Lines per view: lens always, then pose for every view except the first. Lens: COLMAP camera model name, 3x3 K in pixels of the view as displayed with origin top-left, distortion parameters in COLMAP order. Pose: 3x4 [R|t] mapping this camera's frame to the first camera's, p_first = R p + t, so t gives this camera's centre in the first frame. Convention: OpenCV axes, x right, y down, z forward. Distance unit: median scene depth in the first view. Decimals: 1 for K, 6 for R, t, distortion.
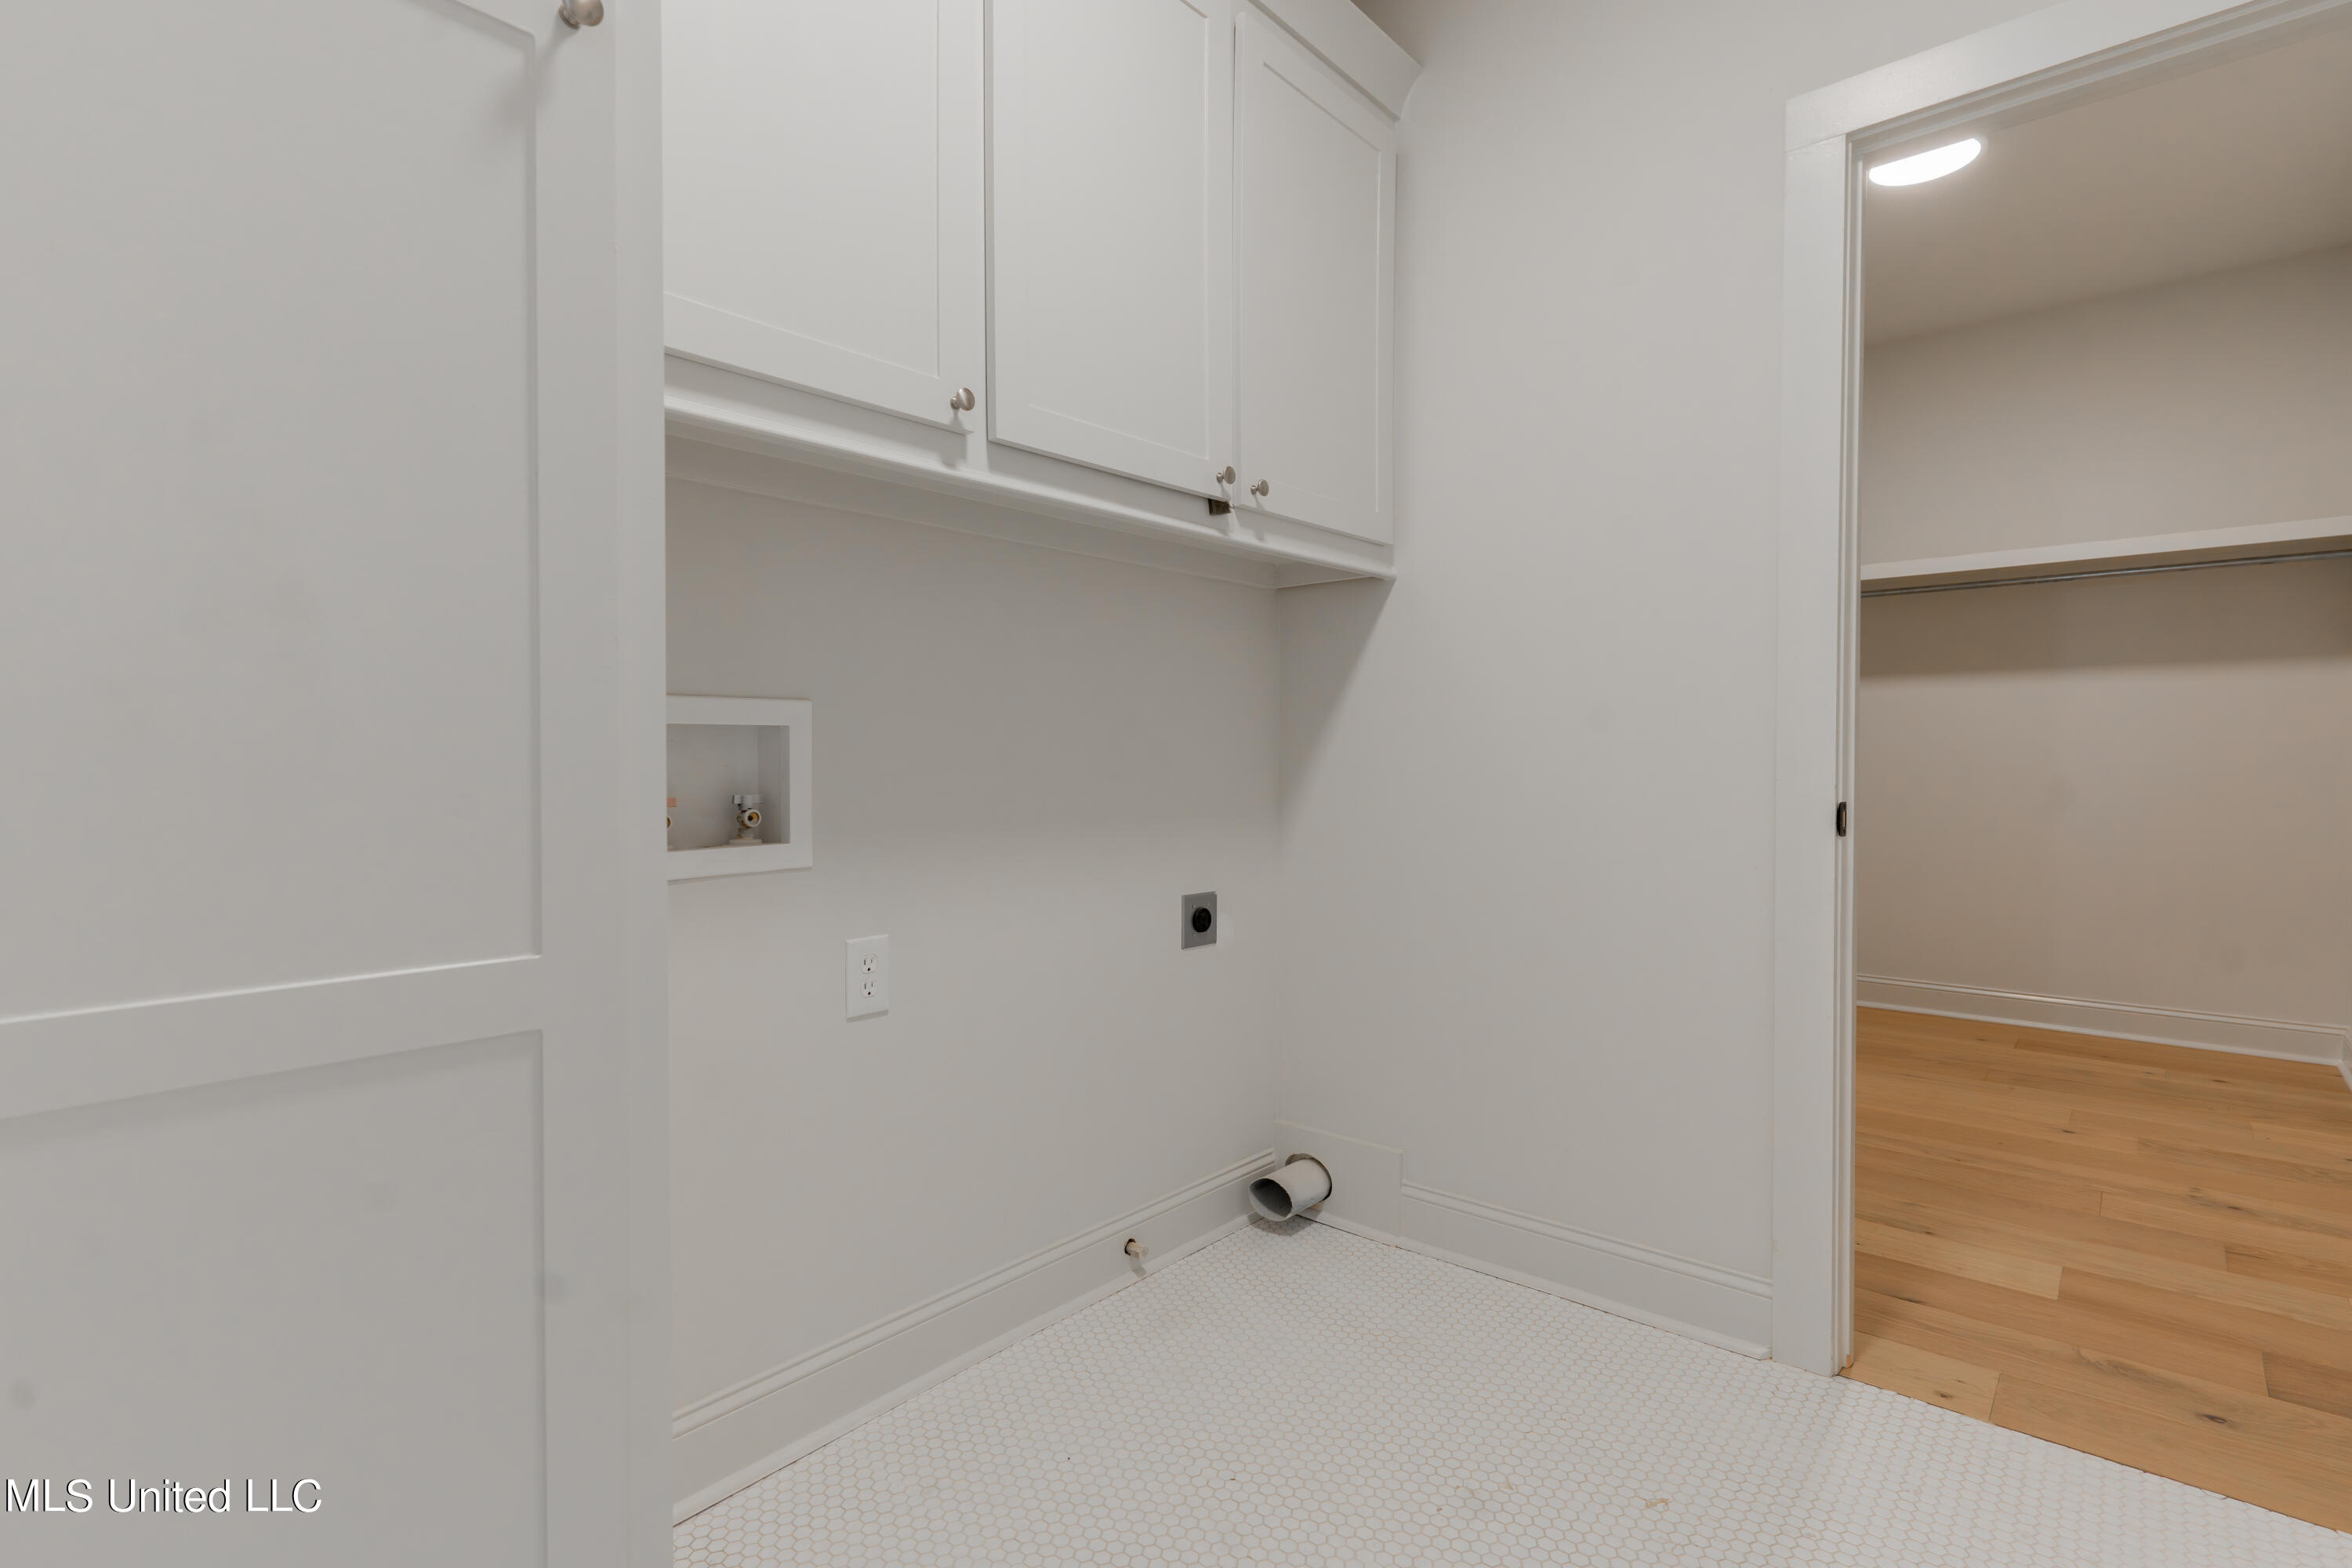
lens RADIAL K [[1125.7, 0, 1174.3], [0, 1125.7, 765.8], [0, 0, 1]] dist [0.003301, 0.000844]
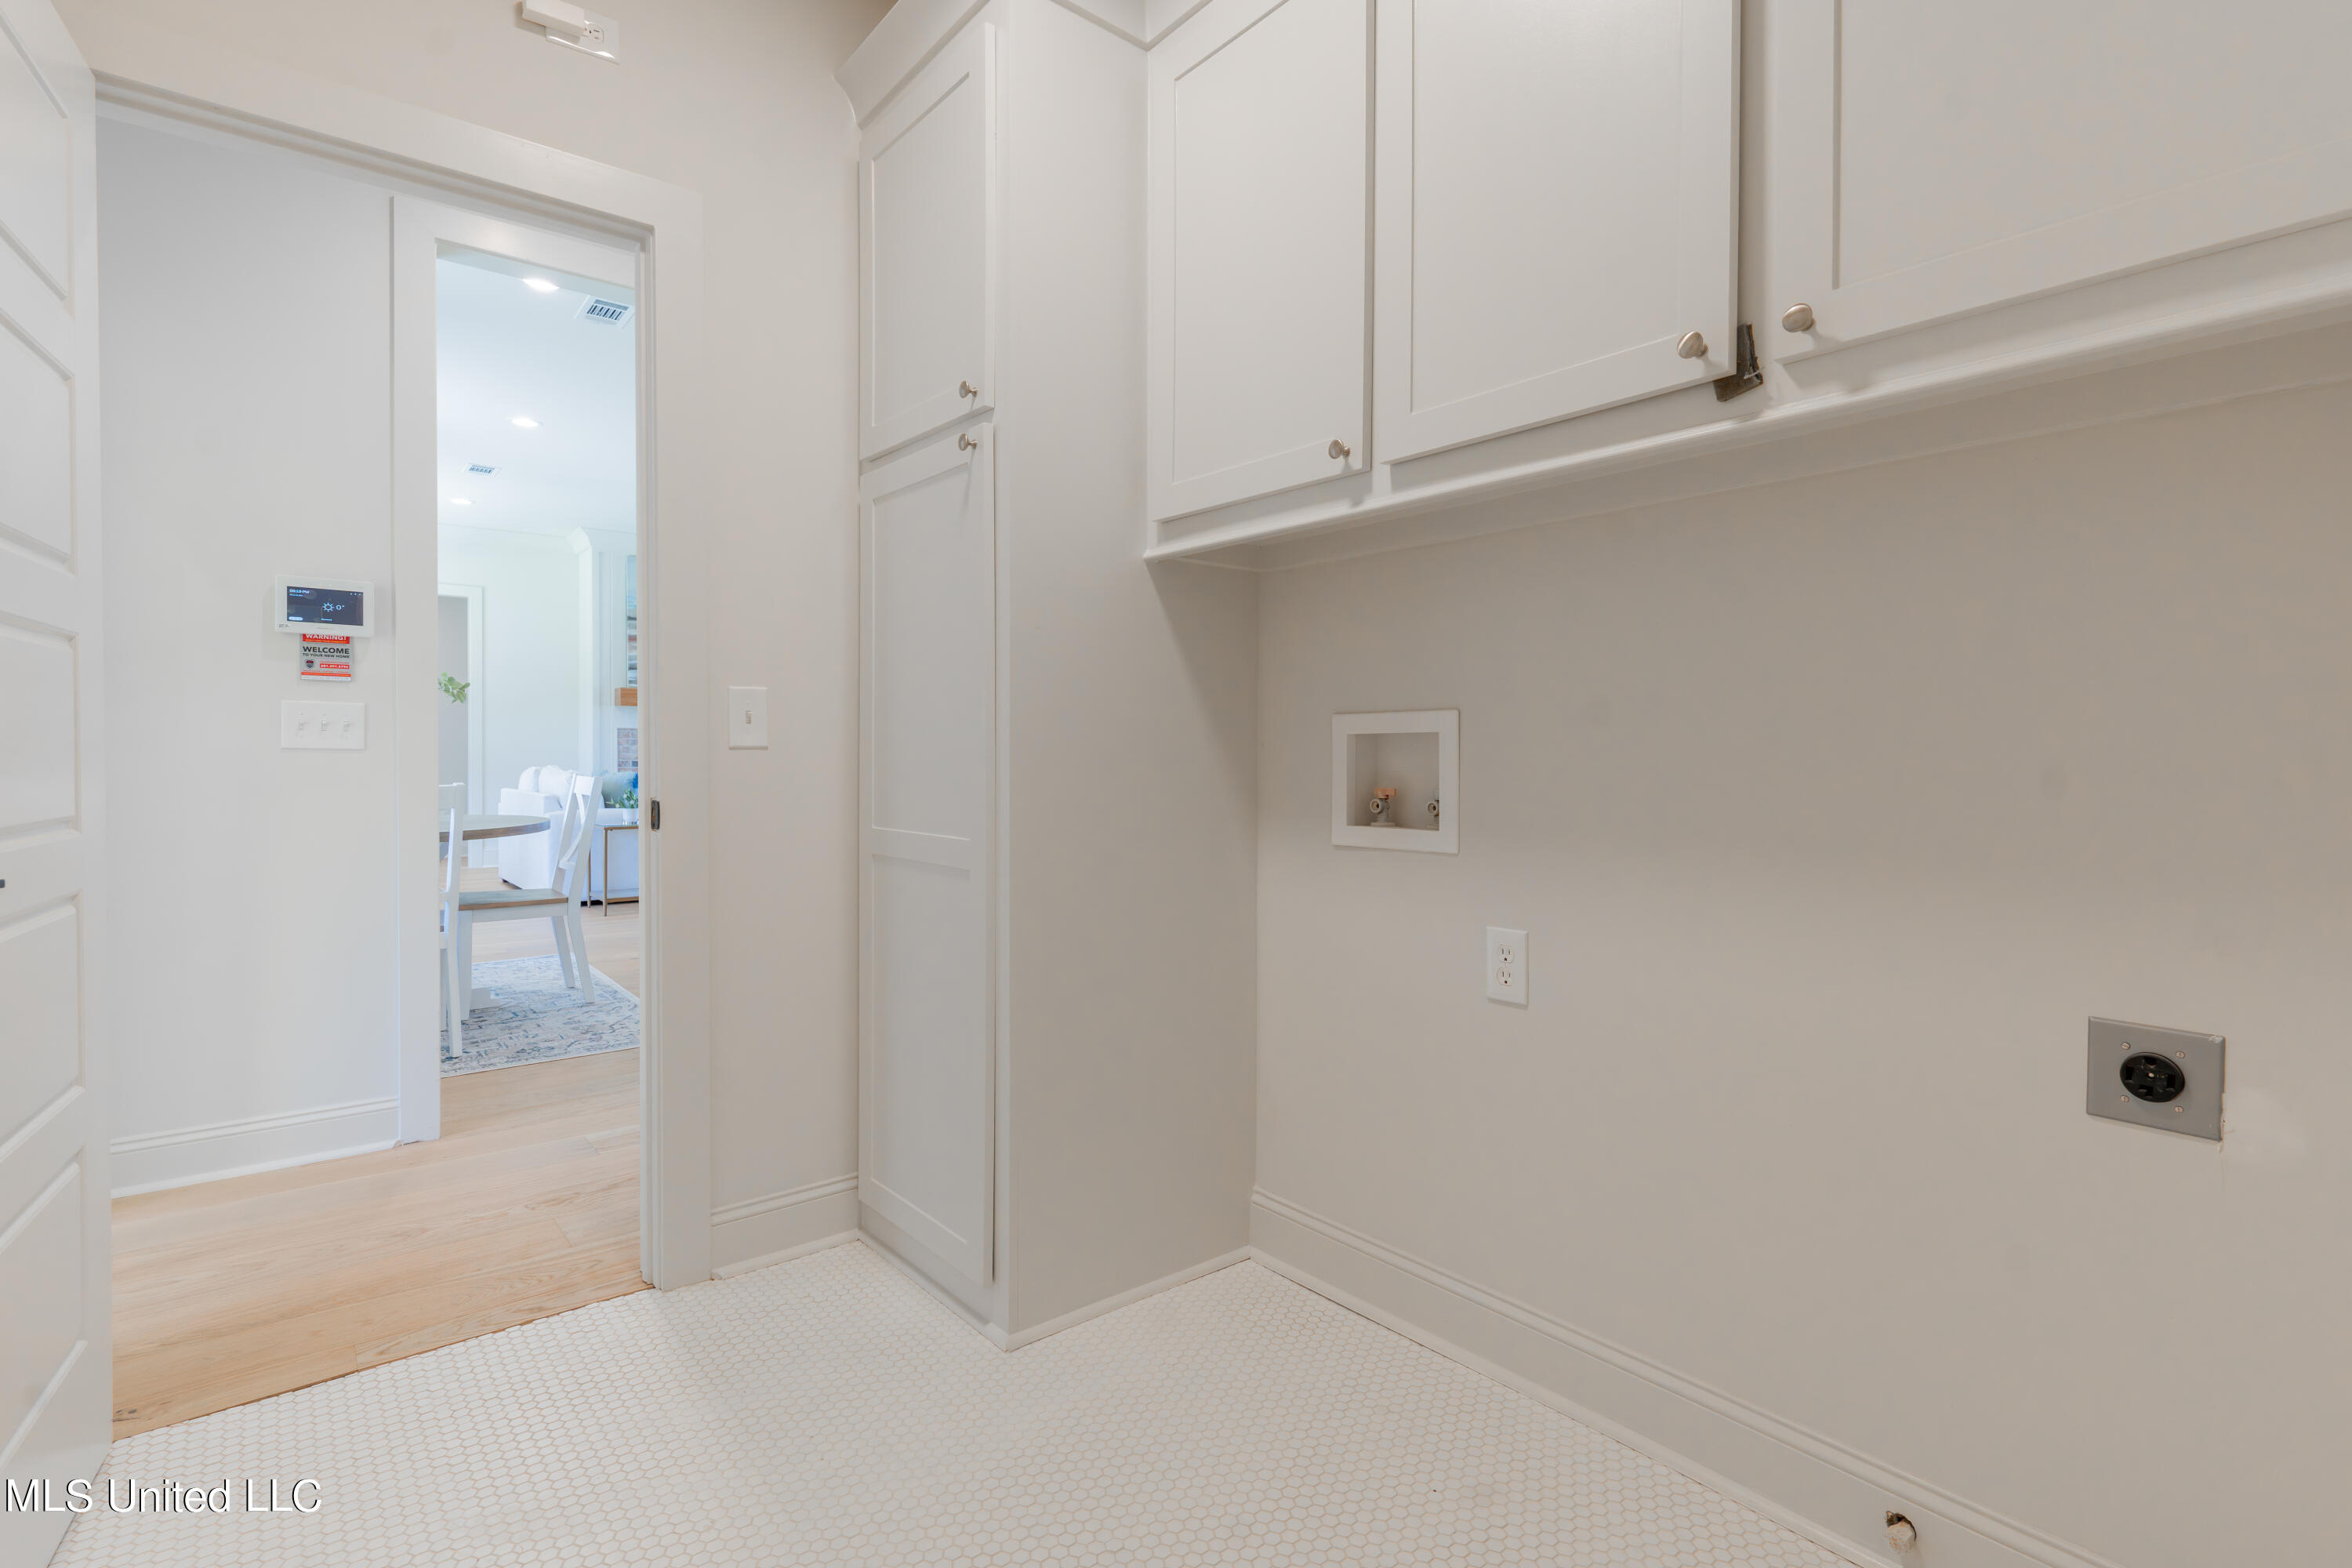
lens RADIAL K [[1125.7, 0, 1174.3], [0, 1125.7, 765.8], [0, 0, 1]] dist [0.003301, 0.000844]
pose [[-0.170796, 0.005221, -0.985293, 0.833856], [-0.017708, 0.999808, 0.008368, -0.004841], [0.985147, 0.018877, -0.170671, 0.876861]]
